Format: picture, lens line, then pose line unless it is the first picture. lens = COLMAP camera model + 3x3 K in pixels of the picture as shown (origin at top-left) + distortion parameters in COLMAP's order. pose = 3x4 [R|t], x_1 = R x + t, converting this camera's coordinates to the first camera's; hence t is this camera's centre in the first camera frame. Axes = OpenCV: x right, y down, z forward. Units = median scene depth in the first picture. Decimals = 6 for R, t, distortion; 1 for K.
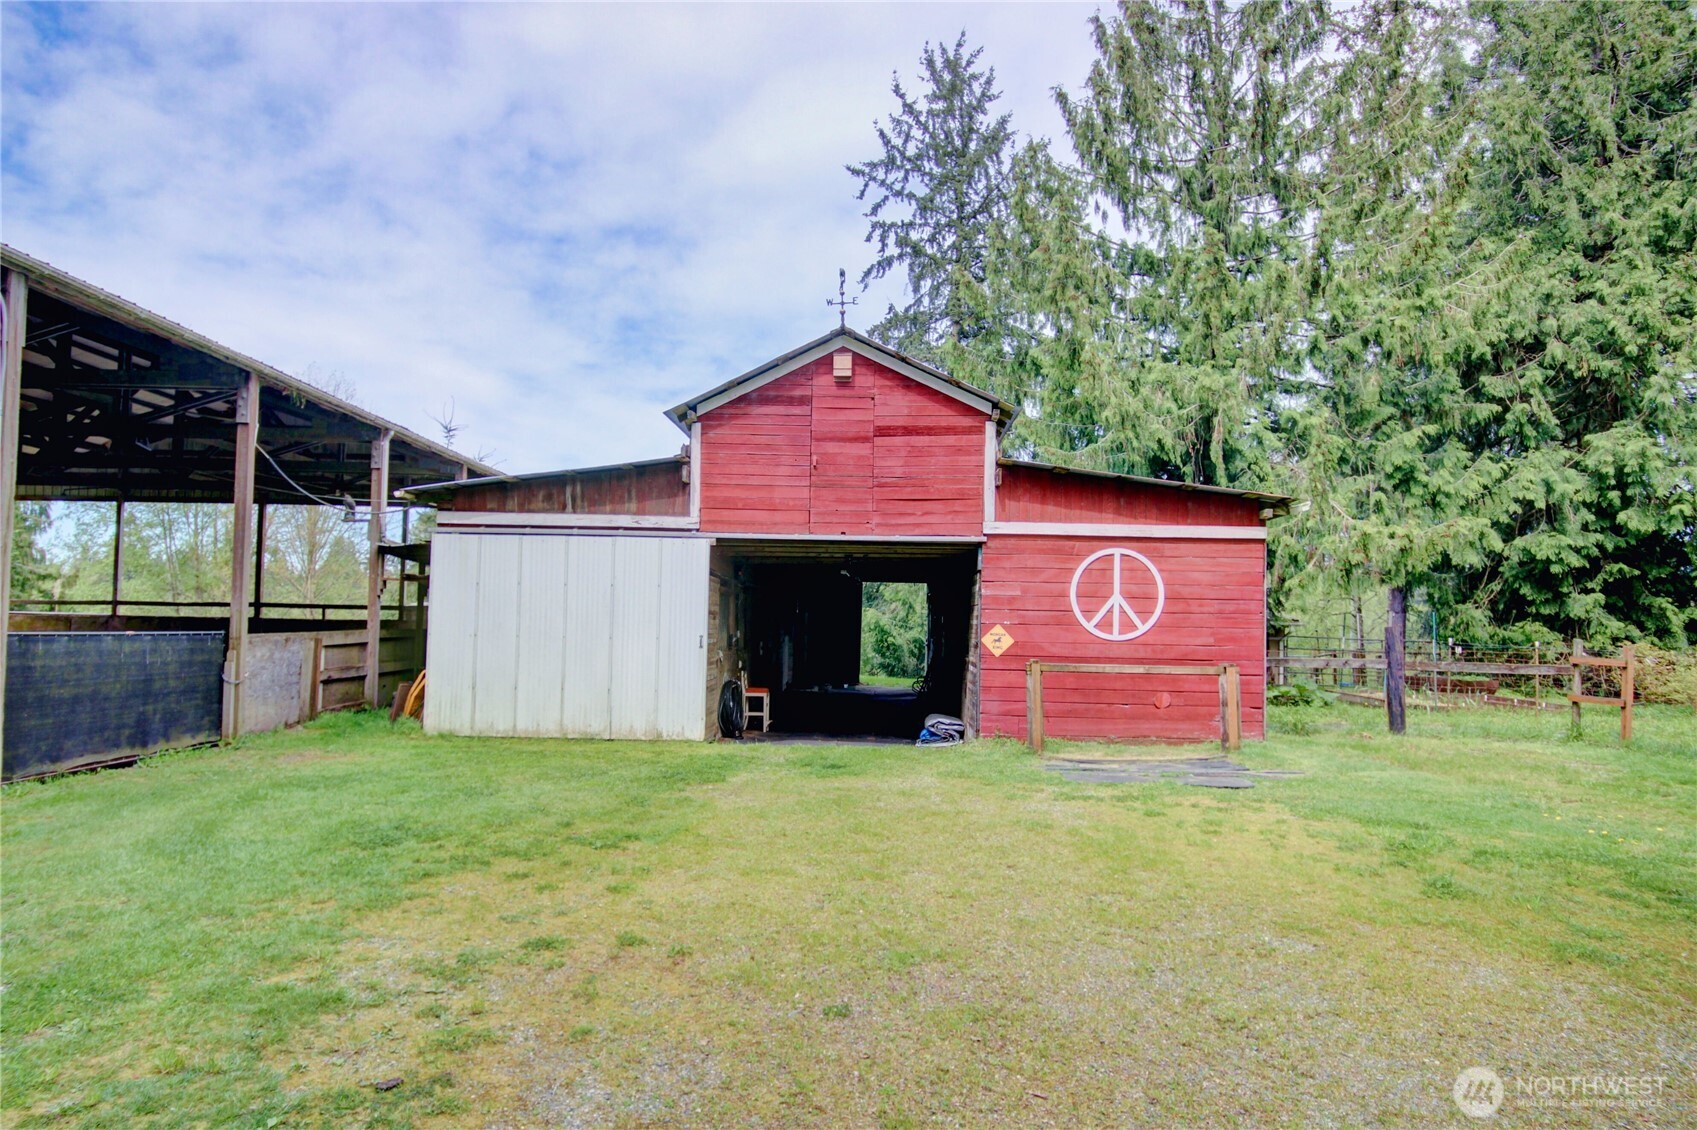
lens RADIAL K [[1028.1, 0, 848.5], [0, 1028.1, 565.0], [0, 0, 1]] dist [0.048923, 0.000376]
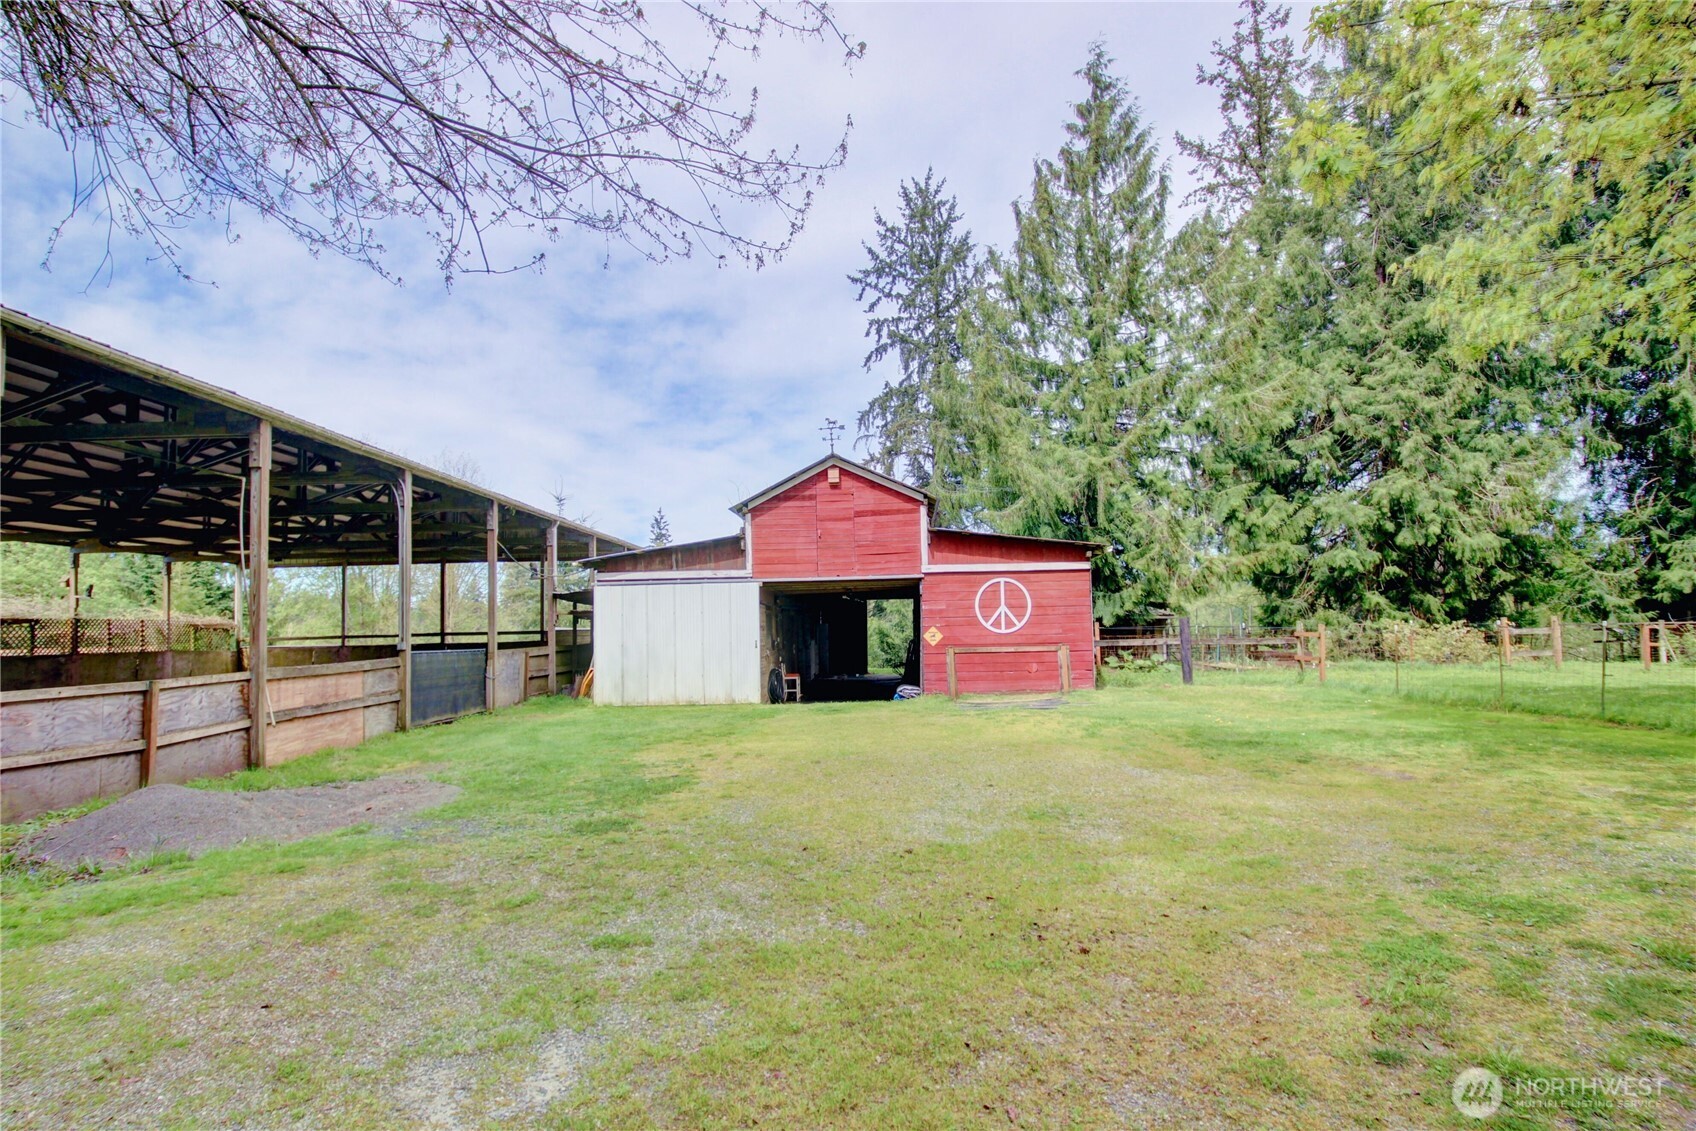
lens RADIAL K [[984.6, 0, 848.0], [0, 984.6, 565.5], [0, 0, 1]] dist [0.056832, -0.001188]
pose [[0.998428, -0.042966, -0.035981, 0.043775], [0.042588, 0.999030, -0.011220, -0.018410], [0.036428, 0.009670, 0.999289, -0.379448]]
